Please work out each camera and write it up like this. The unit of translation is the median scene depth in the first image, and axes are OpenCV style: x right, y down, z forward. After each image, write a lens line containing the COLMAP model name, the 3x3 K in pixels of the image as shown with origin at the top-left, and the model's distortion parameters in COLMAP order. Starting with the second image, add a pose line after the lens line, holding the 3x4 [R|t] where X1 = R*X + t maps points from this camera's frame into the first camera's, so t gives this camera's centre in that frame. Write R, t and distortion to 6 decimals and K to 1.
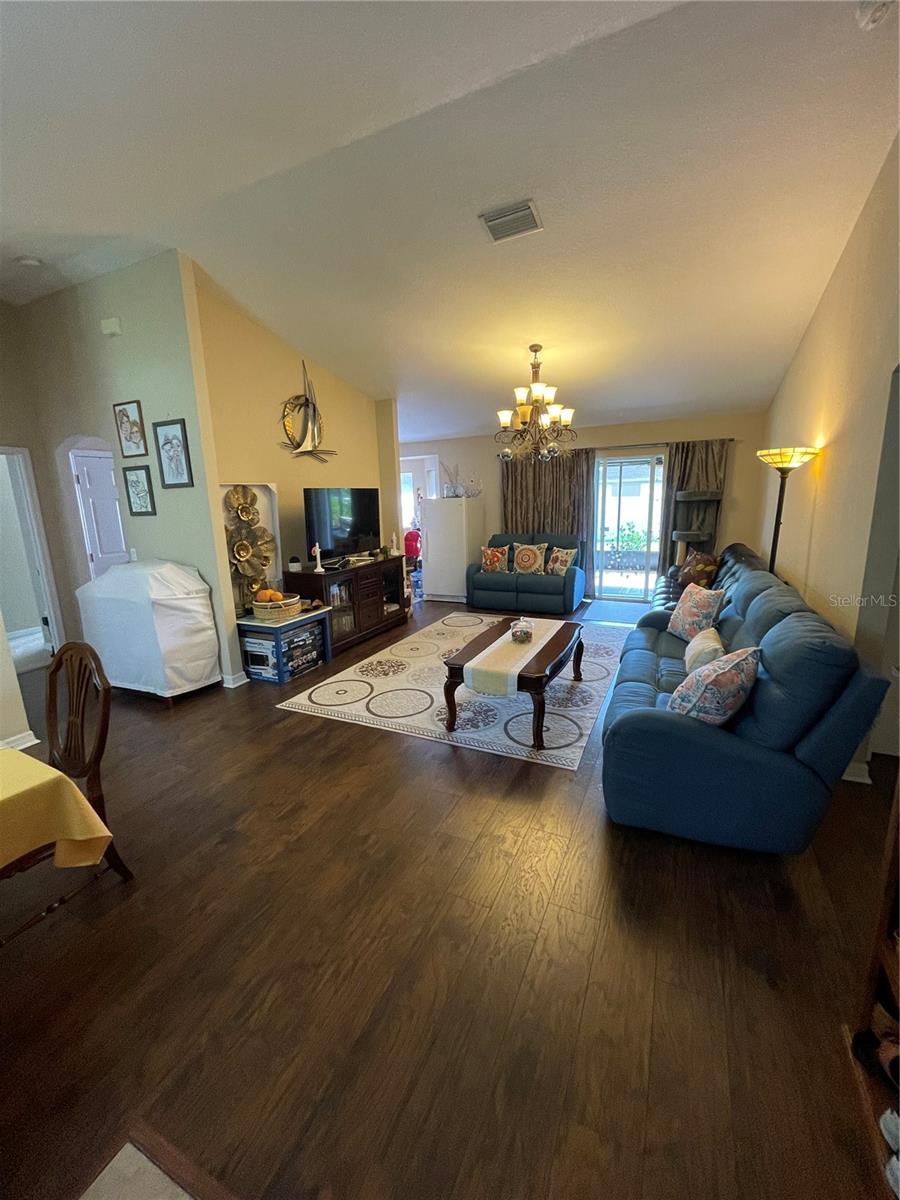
lens RADIAL K [[478.7, 0, 448.2], [0, 478.7, 599.8], [0, 0, 1]] dist [0.001937, 0.000022]
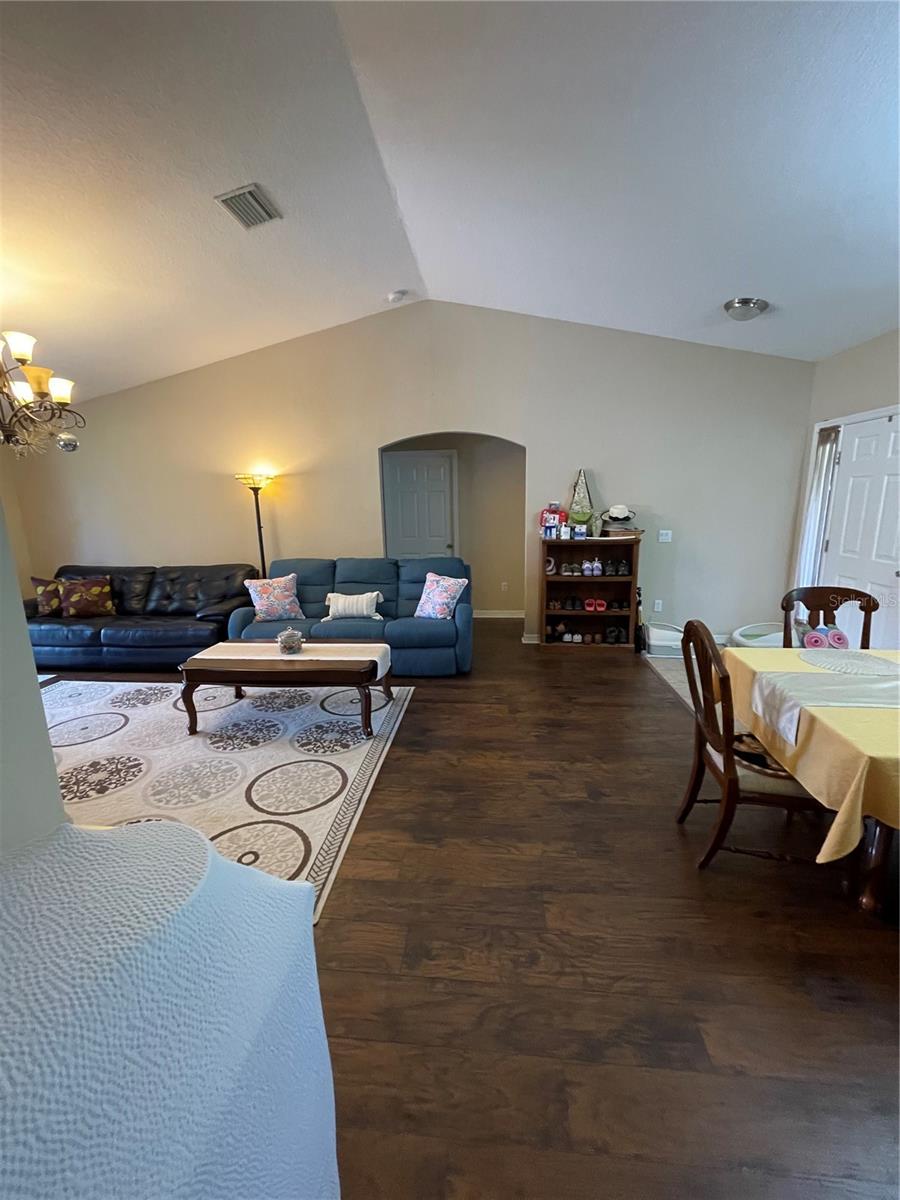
lens RADIAL K [[478.7, 0, 446.3], [0, 478.7, 596.9], [0, 0, 1]] dist [0.001937, 0.000022]
pose [[-0.341177, -0.150034, 0.927948, -0.688235], [0.236267, 0.941801, 0.239142, -0.144730], [-0.909822, 0.300833, -0.285873, 0.793621]]
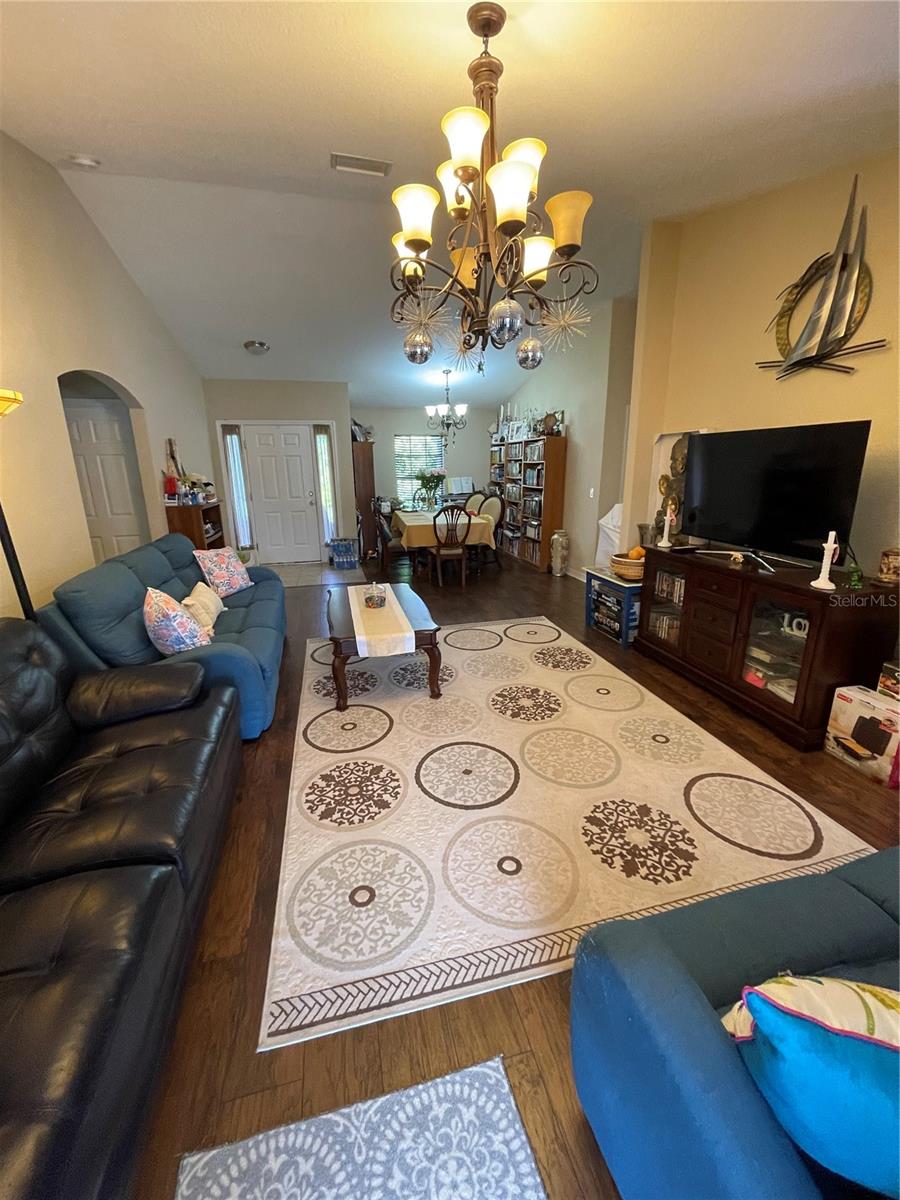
lens RADIAL K [[478.7, 0, 451.6], [0, 478.7, 597.5], [0, 0, 1]] dist [0.001937, 0.000022]
pose [[-0.766254, 0.209383, -0.607465, 0.525173], [-0.104064, 0.892493, 0.438893, -0.315740], [0.634055, 0.399519, -0.662087, 1.451143]]
